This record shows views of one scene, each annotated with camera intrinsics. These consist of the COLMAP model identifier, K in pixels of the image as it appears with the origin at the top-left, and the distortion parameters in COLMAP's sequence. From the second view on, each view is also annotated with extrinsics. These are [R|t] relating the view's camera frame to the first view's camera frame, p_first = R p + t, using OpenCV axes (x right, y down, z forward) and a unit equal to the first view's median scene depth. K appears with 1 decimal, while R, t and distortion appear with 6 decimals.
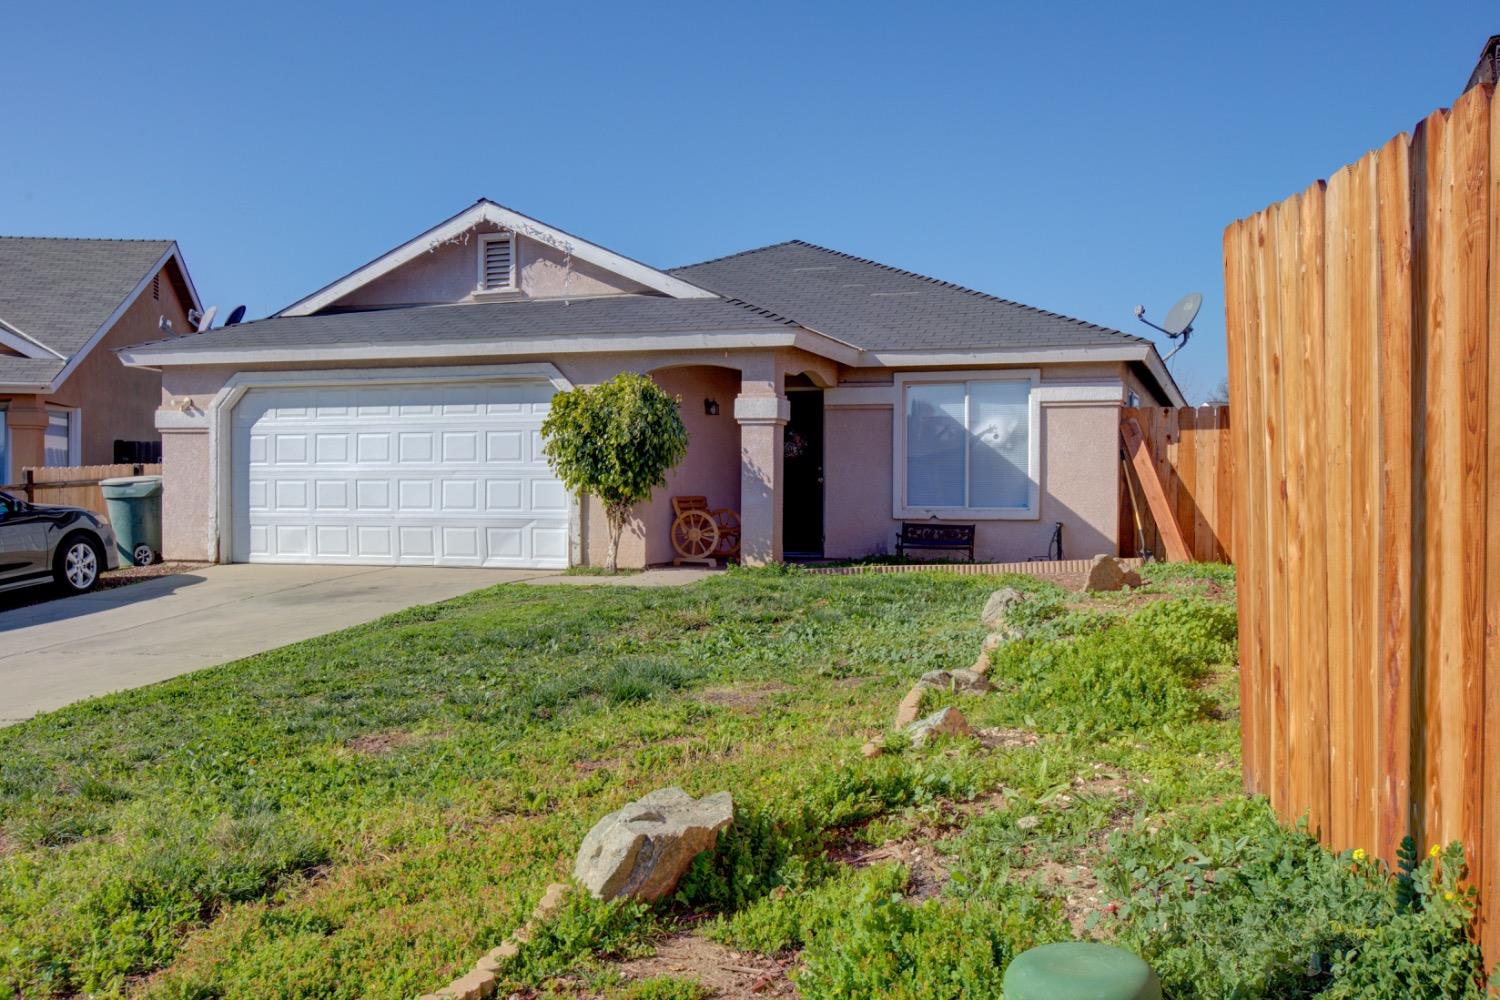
lens RADIAL K [[1550.0, 0, 749.3], [0, 1550.0, 501.2], [0, 0, 1]] dist [0.028079, 0.000000]
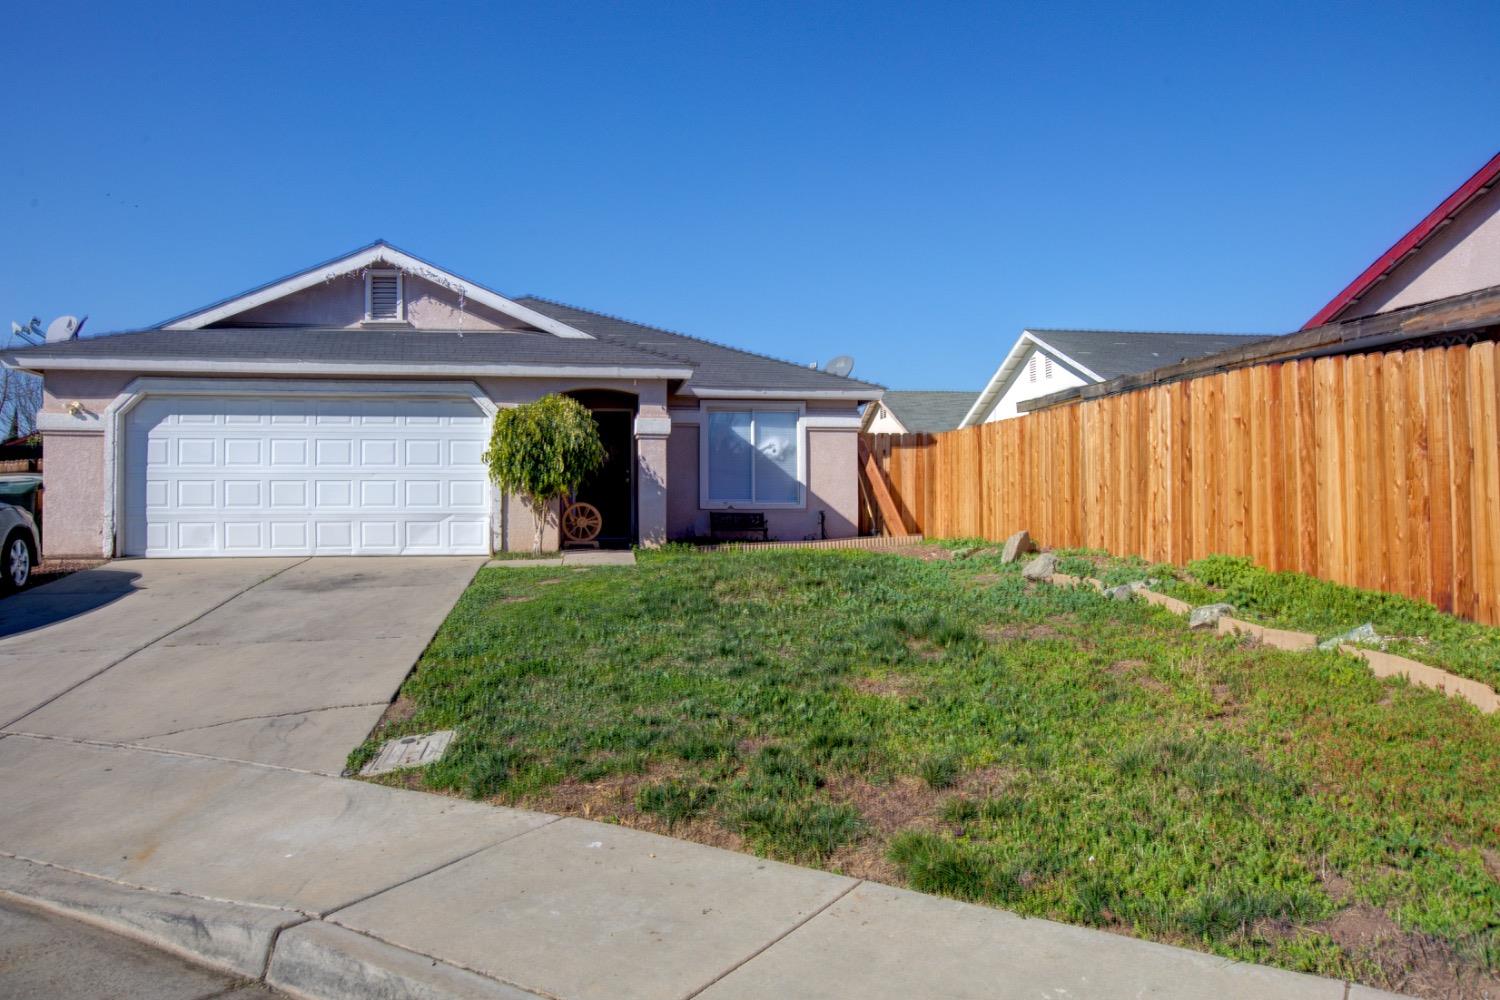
lens RADIAL K [[1077.8, 0, 749.9], [0, 1077.8, 495.8], [0, 0, 1]] dist [-0.005120, -0.000996]
pose [[0.877288, -0.003817, 0.479950, -0.326373], [0.004692, 0.999989, -0.000625, -0.000566], [-0.479942, 0.002800, 0.877296, 0.154955]]
